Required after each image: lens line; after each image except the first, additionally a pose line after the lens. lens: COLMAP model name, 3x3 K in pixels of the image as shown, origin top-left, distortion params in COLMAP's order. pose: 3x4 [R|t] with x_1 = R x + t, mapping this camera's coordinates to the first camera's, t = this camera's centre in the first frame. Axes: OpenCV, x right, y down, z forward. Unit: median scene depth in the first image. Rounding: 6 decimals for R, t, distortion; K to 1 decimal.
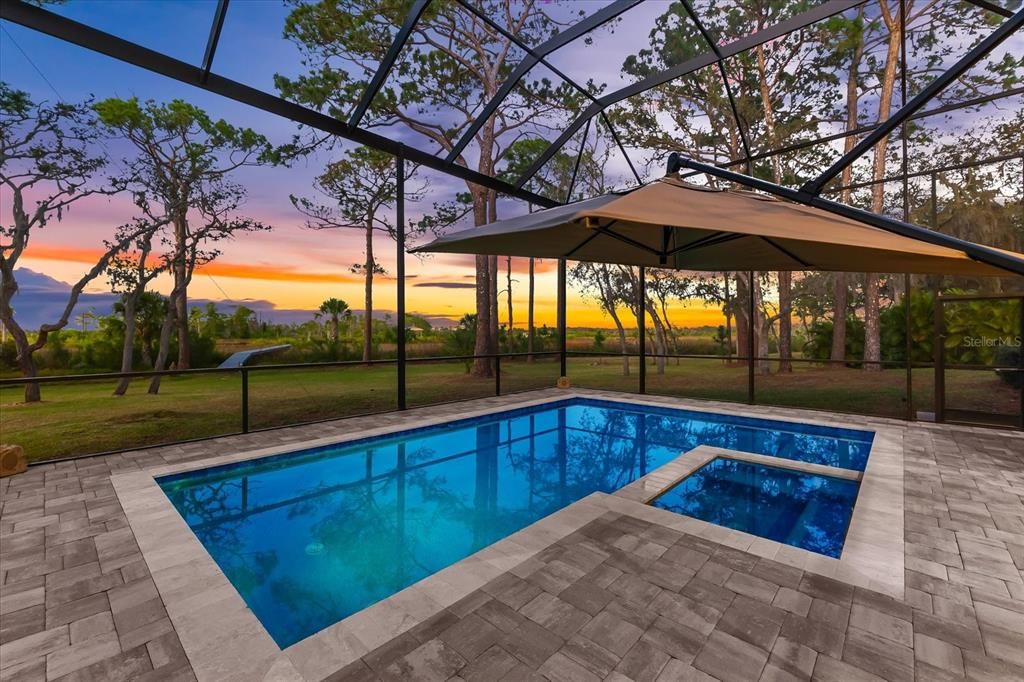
lens RADIAL K [[426.4, 0, 504.3], [0, 426.4, 331.5], [0, 0, 1]] dist [-0.001300, -0.000331]
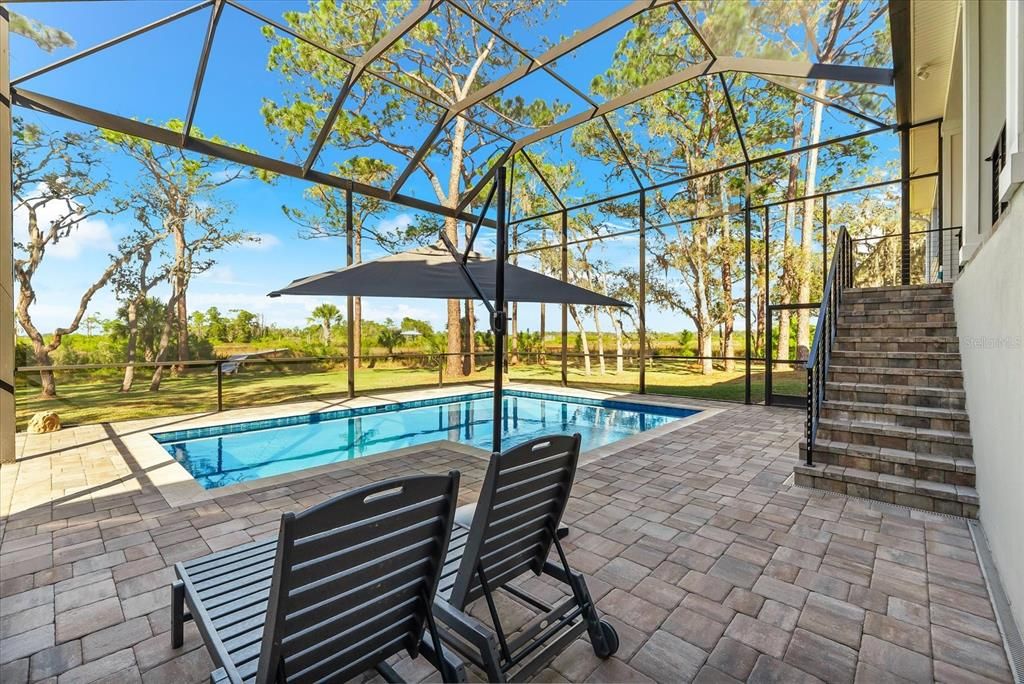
lens RADIAL K [[429.3, 0, 505.9], [0, 429.3, 342.1], [0, 0, 1]] dist [-0.001625, -0.000482]
pose [[0.999980, -0.000284, -0.006374, 0.133945], [0.000376, 0.999896, 0.014415, 0.003759], [0.006369, -0.014417, 0.999876, -0.148666]]
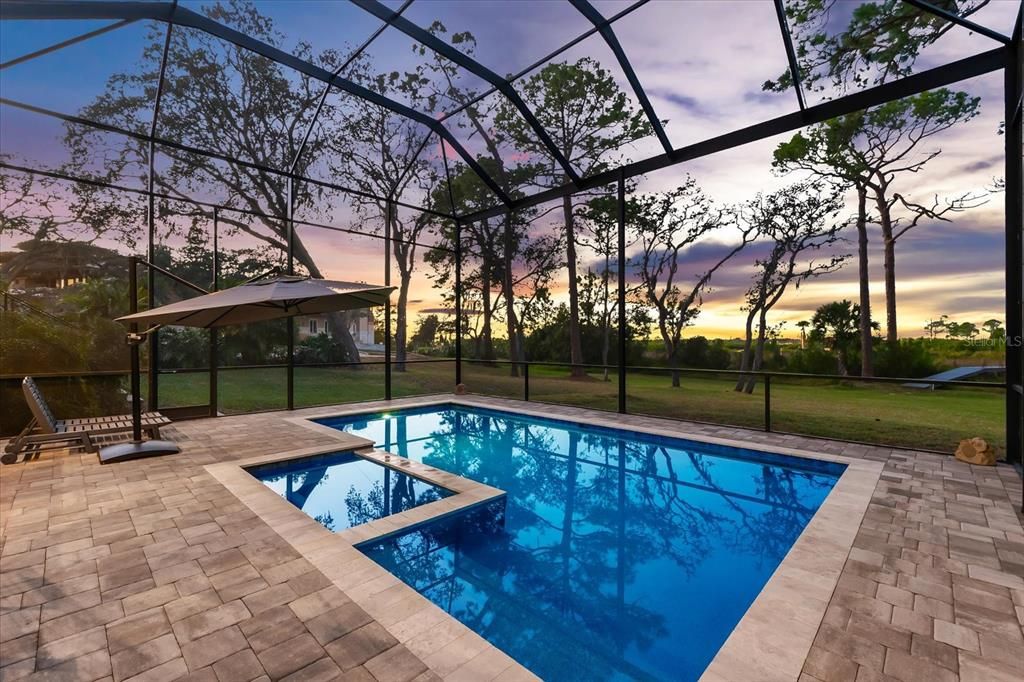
lens RADIAL K [[441.8, 0, 509.0], [0, 441.8, 342.1], [0, 0, 1]] dist [0.001152, 0.000288]
pose [[-0.028980, -0.002398, -0.999577, 0.557842], [0.005366, 0.999982, -0.002555, 0.002767], [0.999566, -0.005438, -0.028967, 0.466739]]
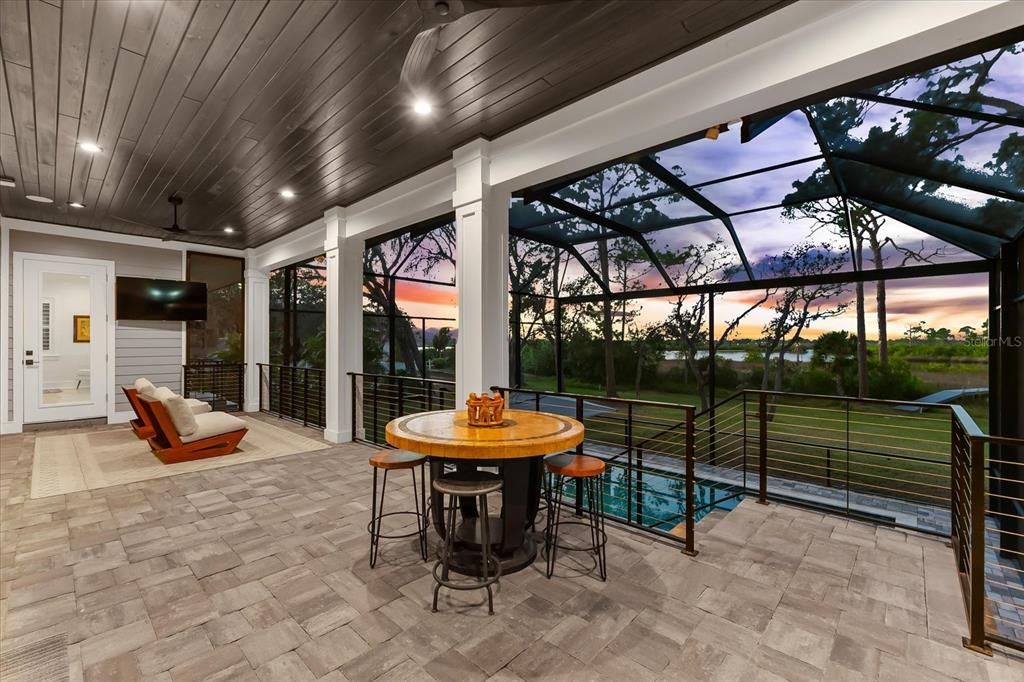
lens RADIAL K [[438.6, 0, 505.0], [0, 438.6, 340.1], [0, 0, 1]] dist [-0.001157, 0.000302]
pose [[-0.010442, -0.003858, -0.999938, 0.806542], [0.006382, 0.999972, -0.003925, -0.153955], [0.999925, -0.006423, -0.010417, 0.189411]]
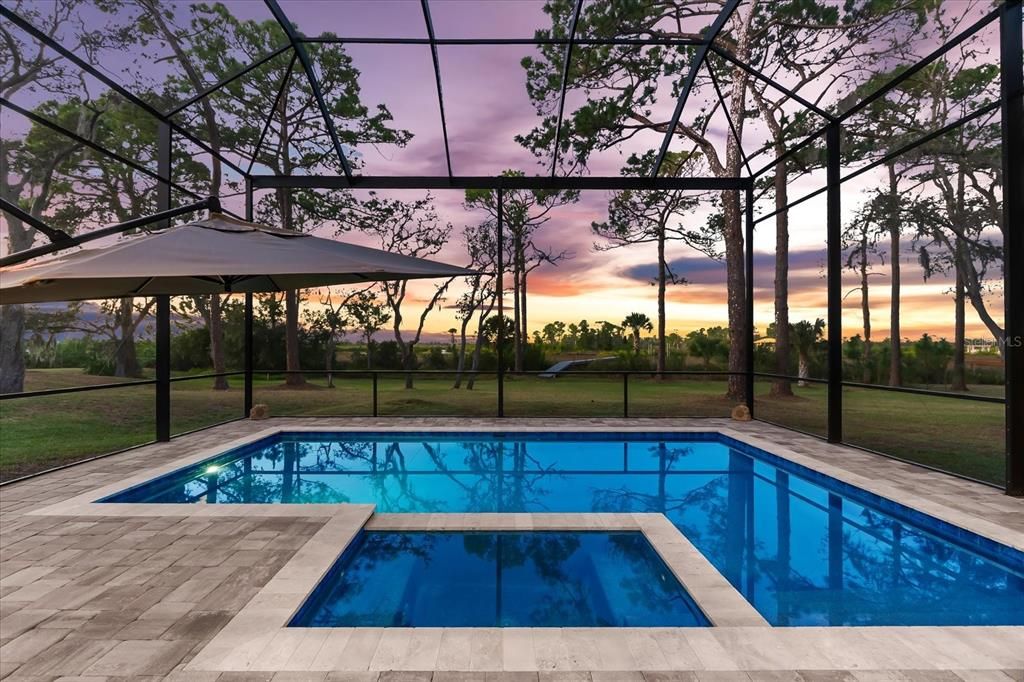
lens RADIAL K [[423.3, 0, 505.3], [0, 423.3, 341.2], [0, 0, 1]] dist [-0.002280, -0.000213]
pose [[0.687109, -0.007775, -0.726513, 0.354704], [0.003350, 0.999966, -0.007533, -0.003068], [0.726547, 0.002742, 0.687112, 0.157231]]
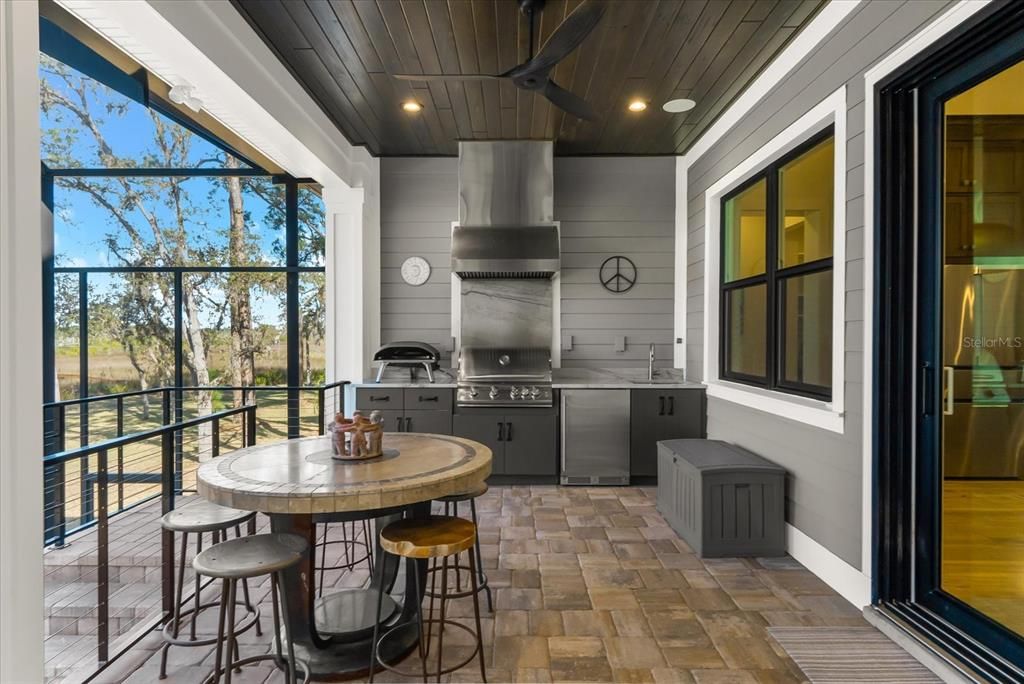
lens RADIAL K [[557.5, 0, 498.2], [0, 557.5, 339.8], [0, 0, 1]] dist [0.000683, -0.000169]
pose [[0.750036, -0.001980, 0.661394, 0.498250], [-0.007200, 0.999912, 0.011158, -0.154972], [-0.661357, -0.013131, 0.749956, -0.000797]]
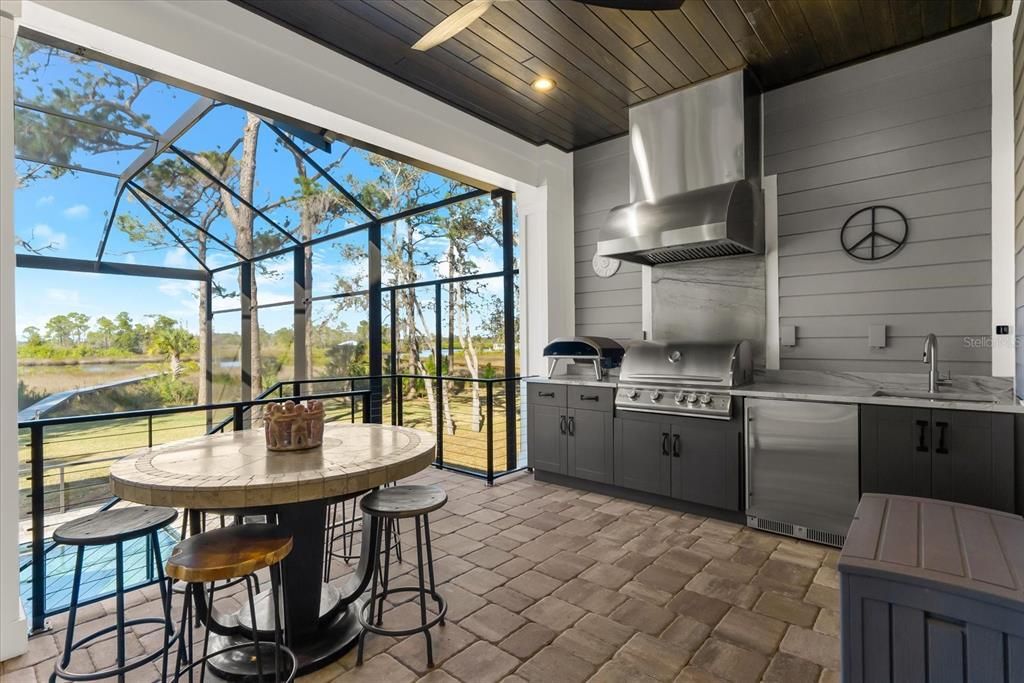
lens RADIAL K [[488.4, 0, 504.6], [0, 488.4, 341.2], [0, 0, 1]] dist [-0.000057, -0.001232]
pose [[0.999756, -0.006410, 0.021160, 0.654230], [0.006244, 0.999949, 0.007892, -0.148487], [-0.021210, -0.007758, 0.999745, 0.011367]]
